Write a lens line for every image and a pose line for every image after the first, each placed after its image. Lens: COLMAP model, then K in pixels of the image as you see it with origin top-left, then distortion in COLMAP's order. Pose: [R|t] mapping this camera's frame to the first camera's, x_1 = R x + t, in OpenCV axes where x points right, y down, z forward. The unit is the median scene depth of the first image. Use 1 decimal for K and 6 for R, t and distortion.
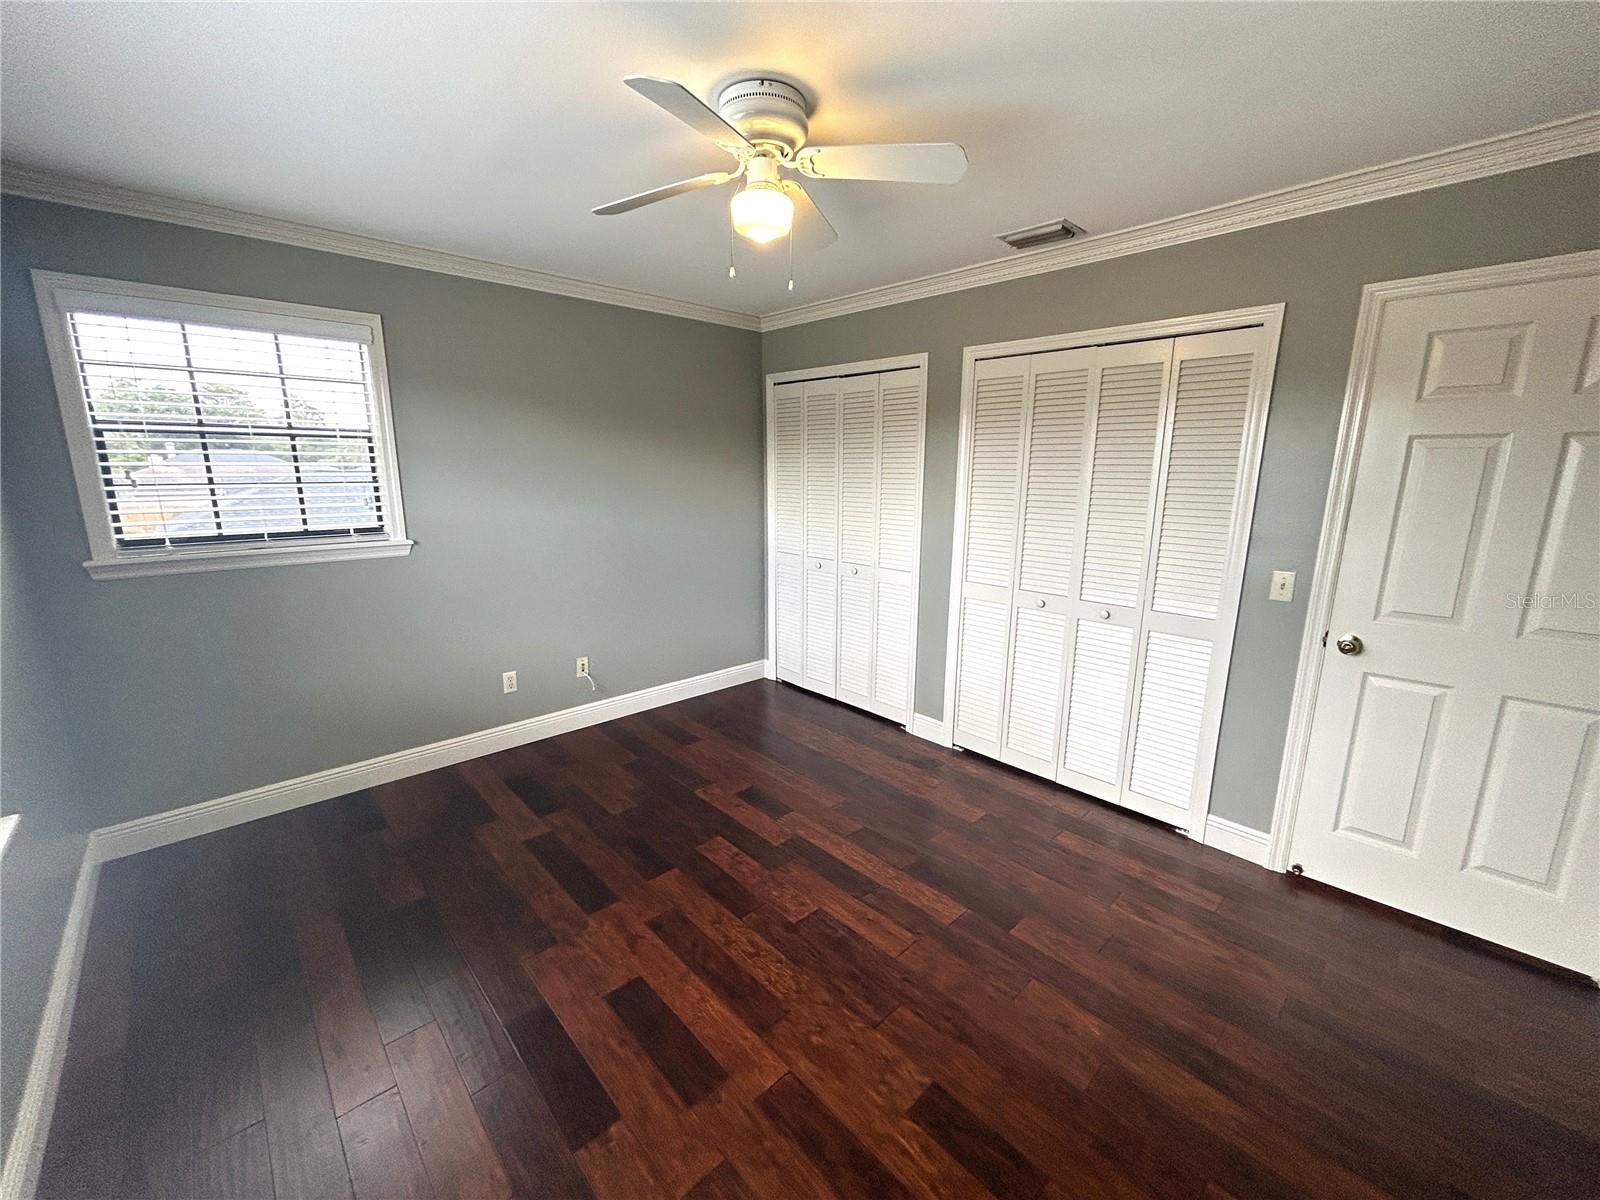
lens RADIAL K [[639.2, 0, 797.2], [0, 639.2, 601.0], [0, 0, 1]] dist [-0.000971, -0.000255]
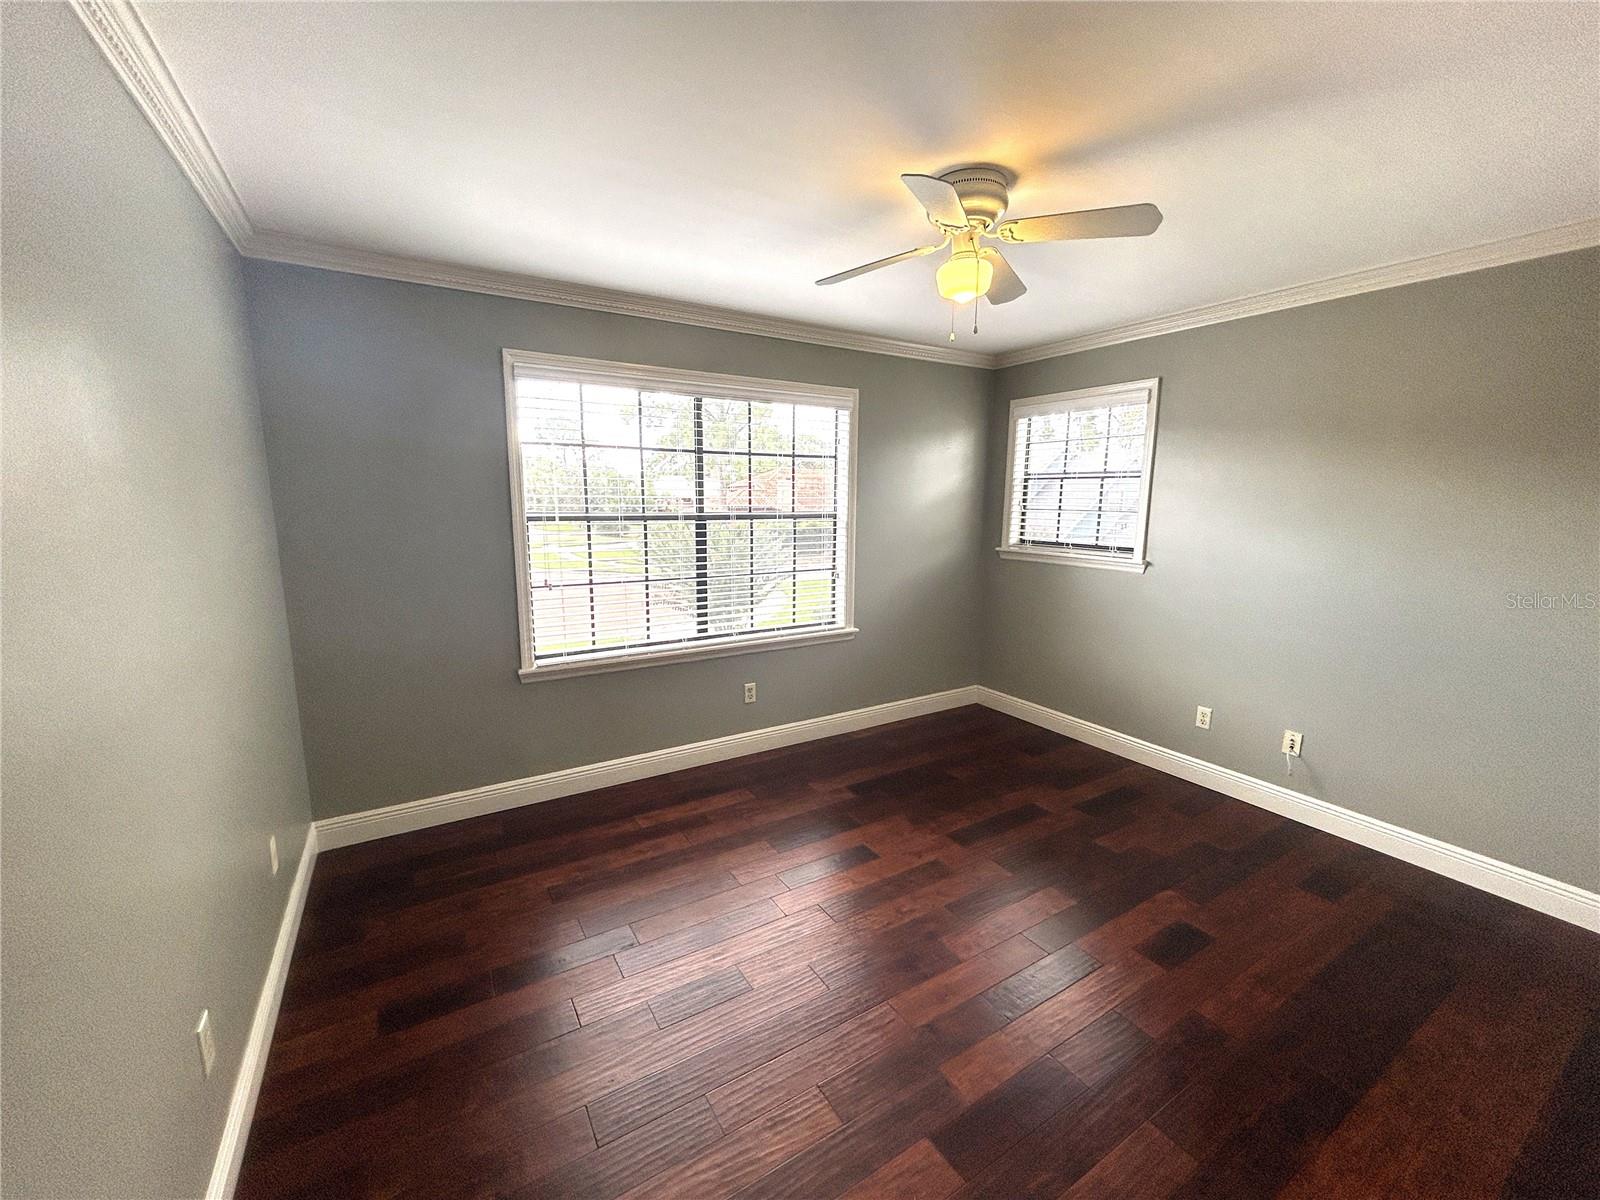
lens RADIAL K [[639.2, 0, 797.2], [0, 639.2, 601.0], [0, 0, 1]] dist [-0.000971, -0.000255]
pose [[-0.210741, 0.149725, -0.966008, 0.734768], [-0.211007, 0.957937, 0.194506, -0.126140], [0.954497, 0.244825, -0.170284, 0.642910]]
